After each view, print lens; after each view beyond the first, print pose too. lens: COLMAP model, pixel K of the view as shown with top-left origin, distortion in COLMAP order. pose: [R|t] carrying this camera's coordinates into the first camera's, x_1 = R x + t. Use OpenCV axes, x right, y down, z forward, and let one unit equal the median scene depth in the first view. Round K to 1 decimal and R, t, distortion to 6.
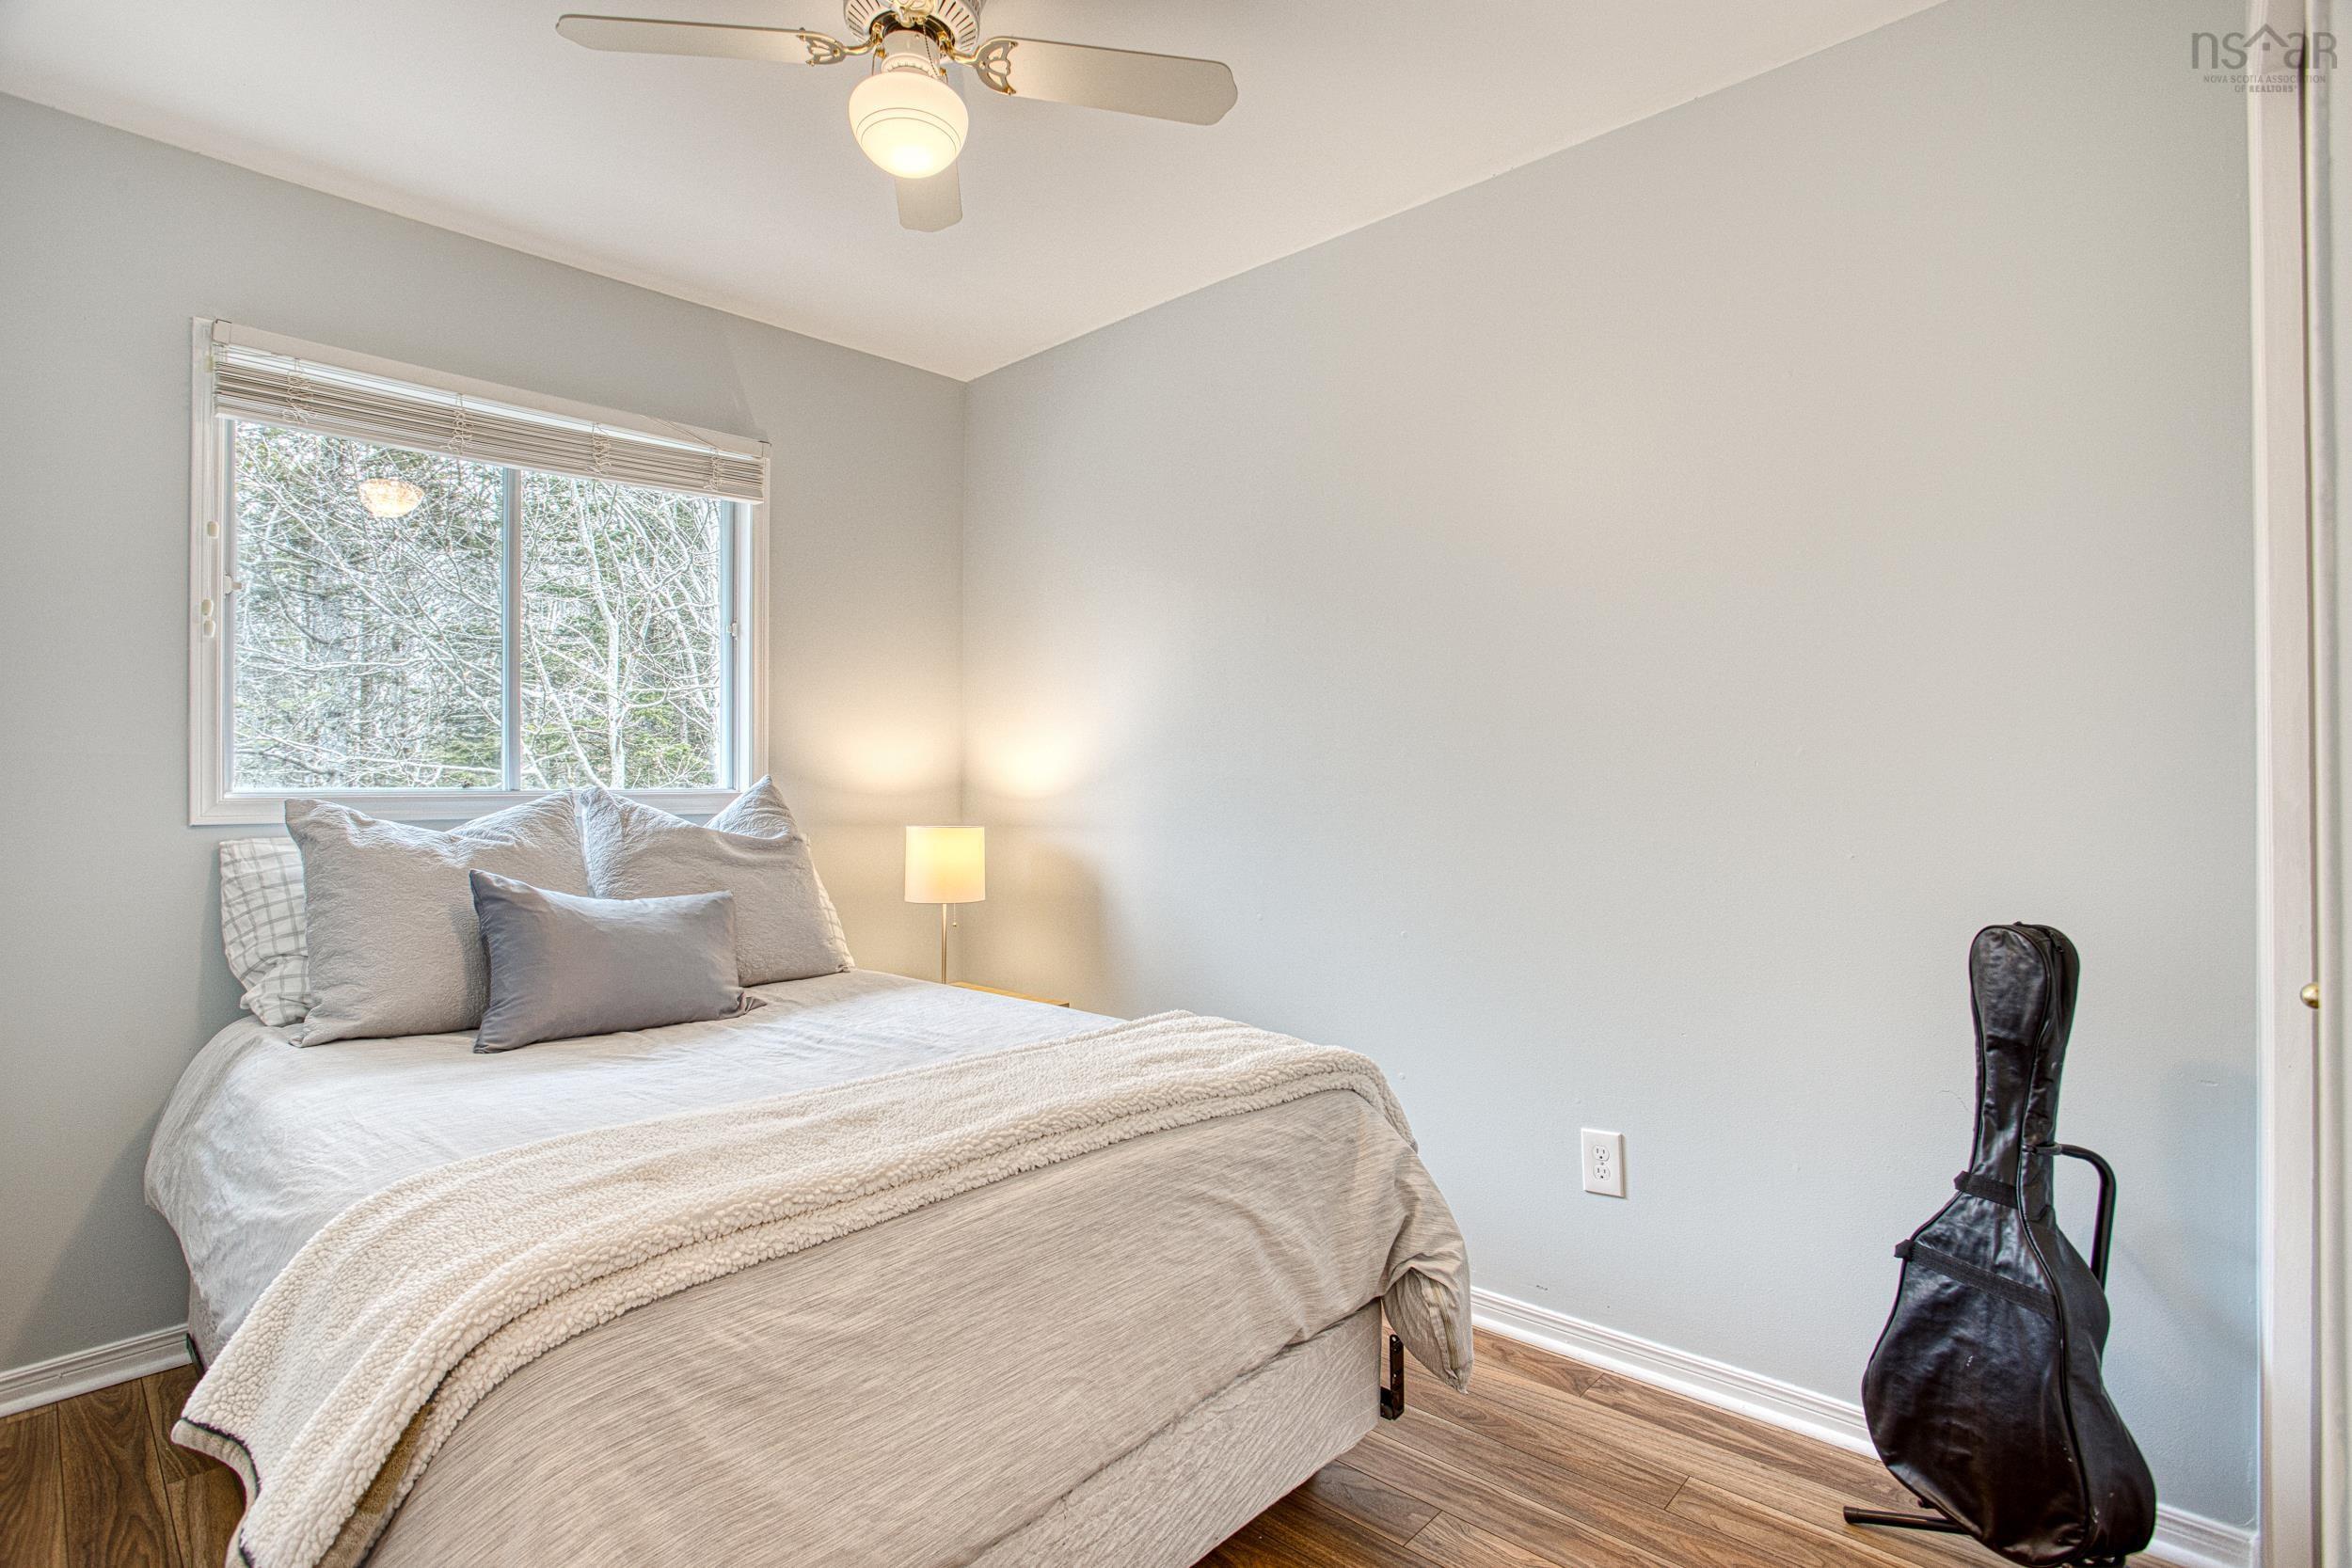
lens RADIAL K [[1140.2, 0, 1179.8], [0, 1140.2, 780.4], [0, 0, 1]] dist [-0.076775, 0.033943]
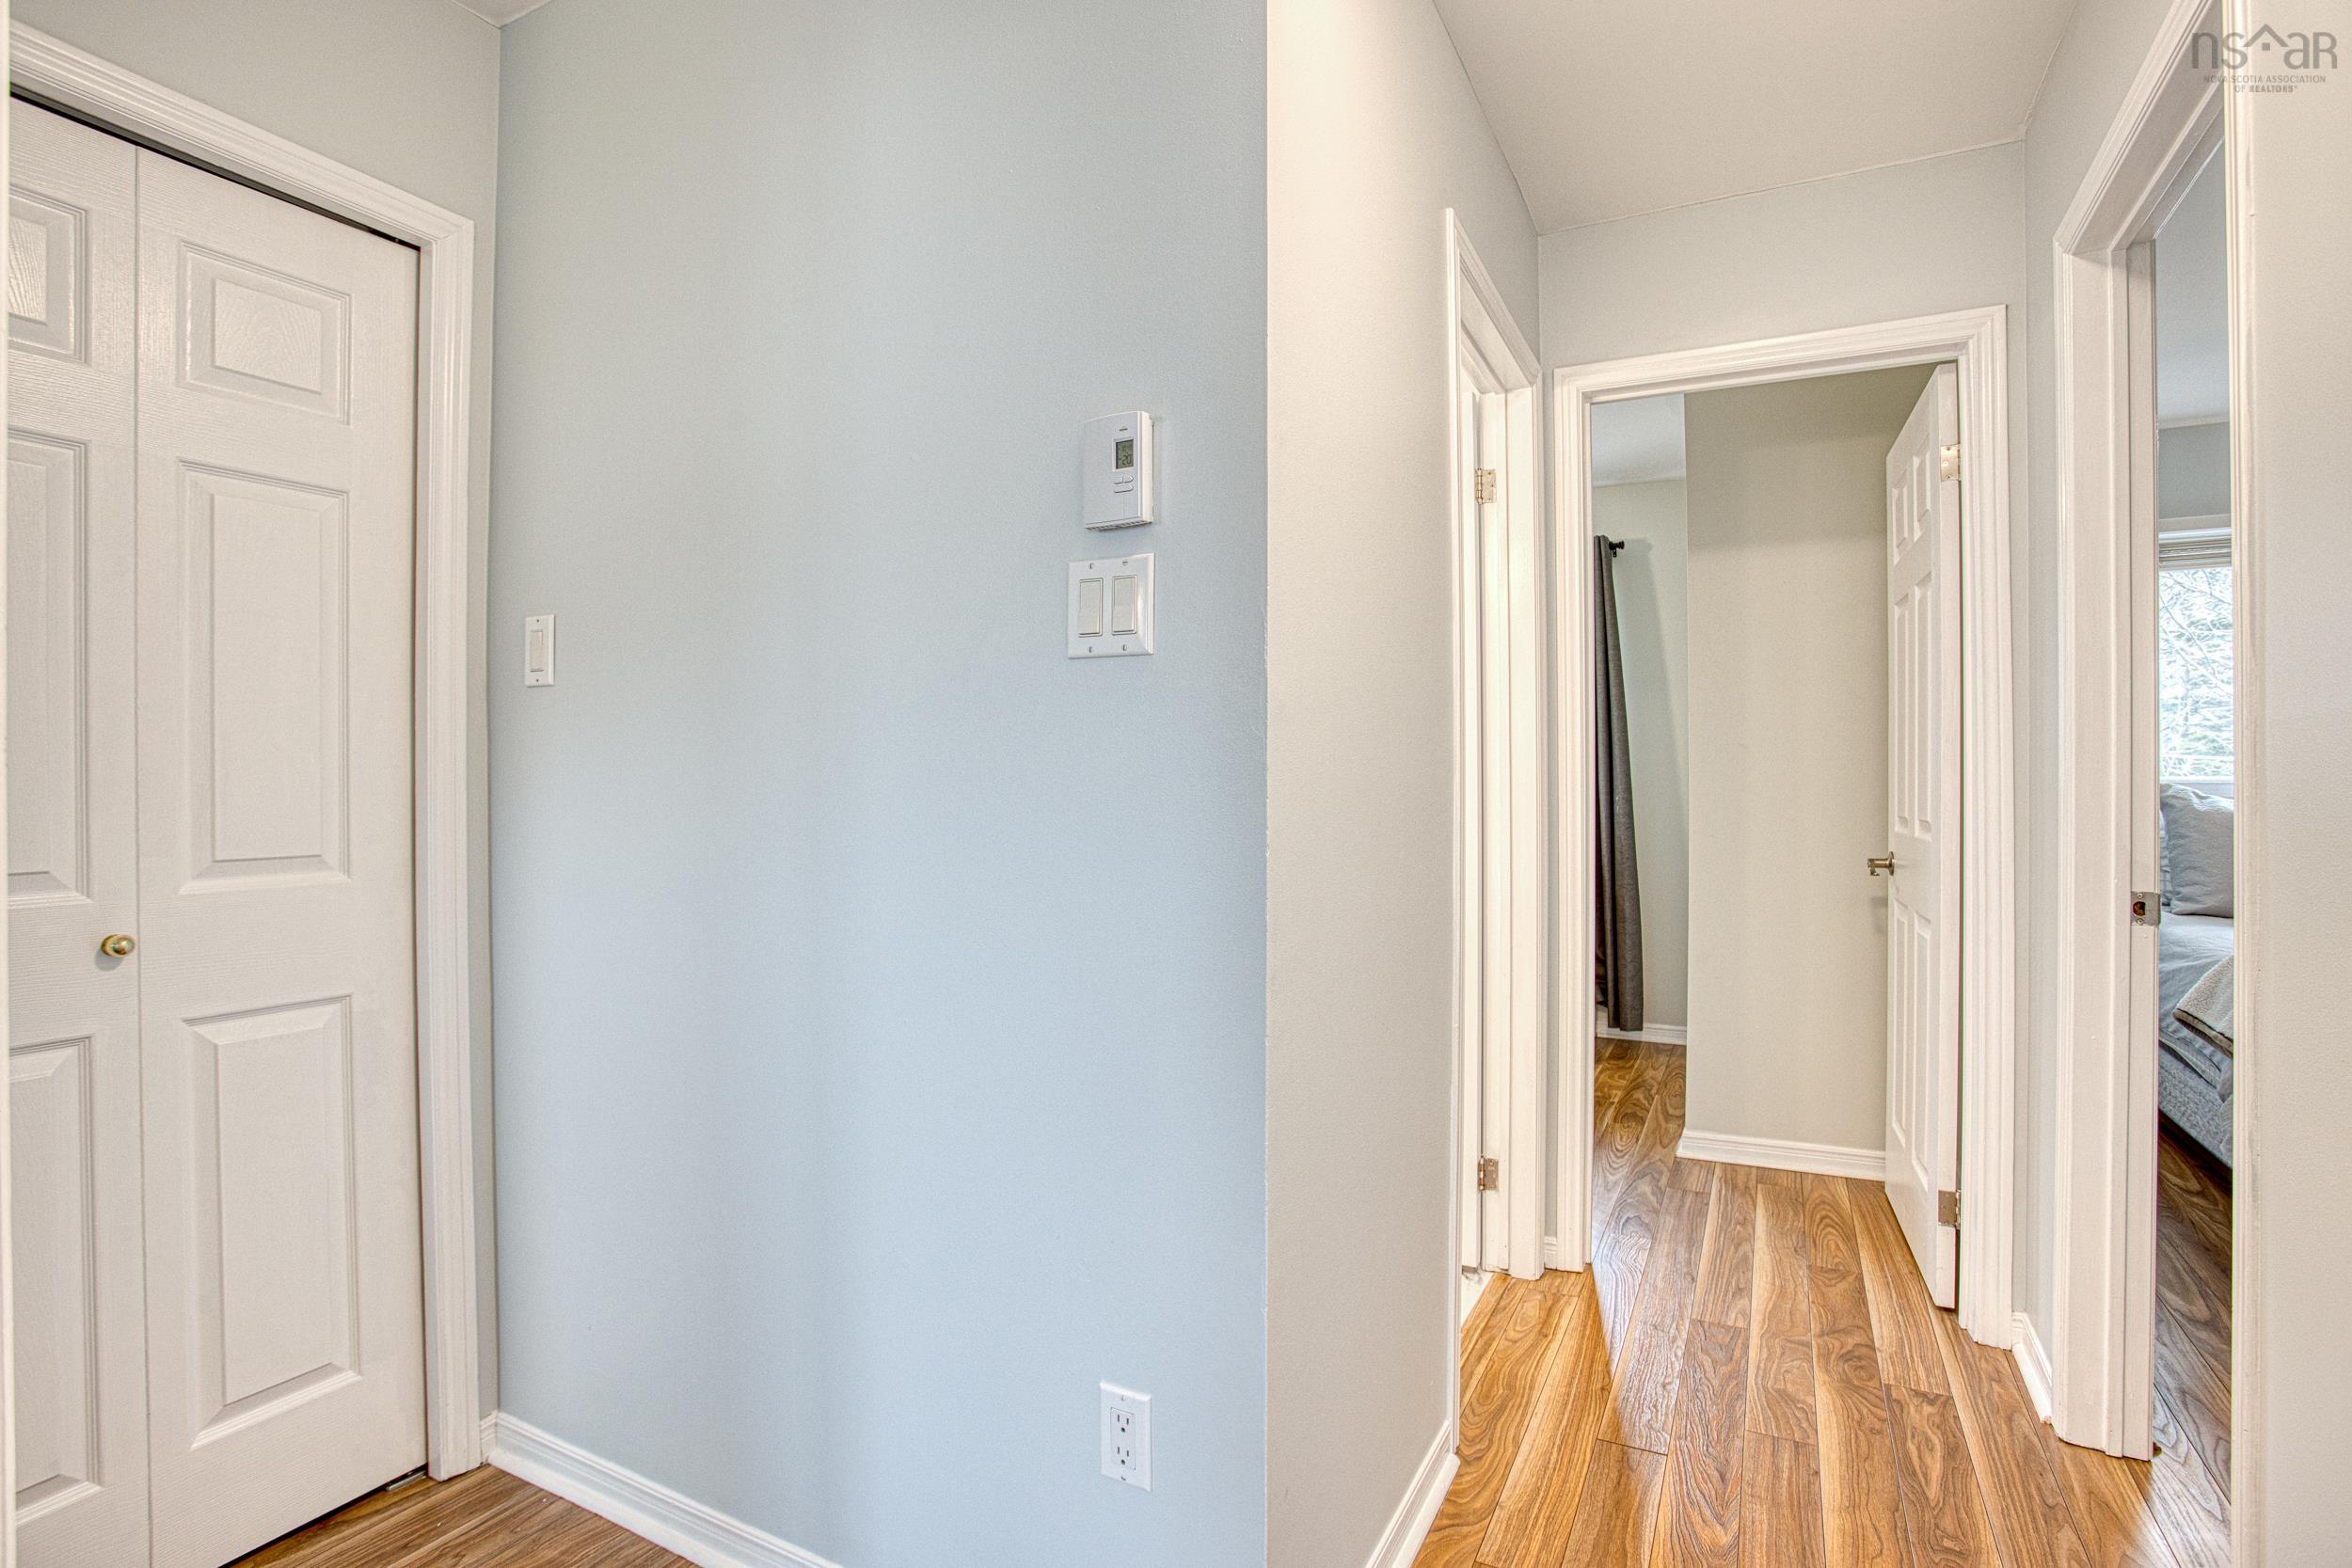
lens RADIAL K [[1140.2, 0, 1179.8], [0, 1140.2, 780.4], [0, 0, 1]] dist [-0.076775, 0.033943]
pose [[0.249162, 0.002453, -0.968459, 0.532990], [0.006080, 0.999973, 0.004097, -0.004556], [0.968443, -0.006909, 0.249140, -1.000942]]
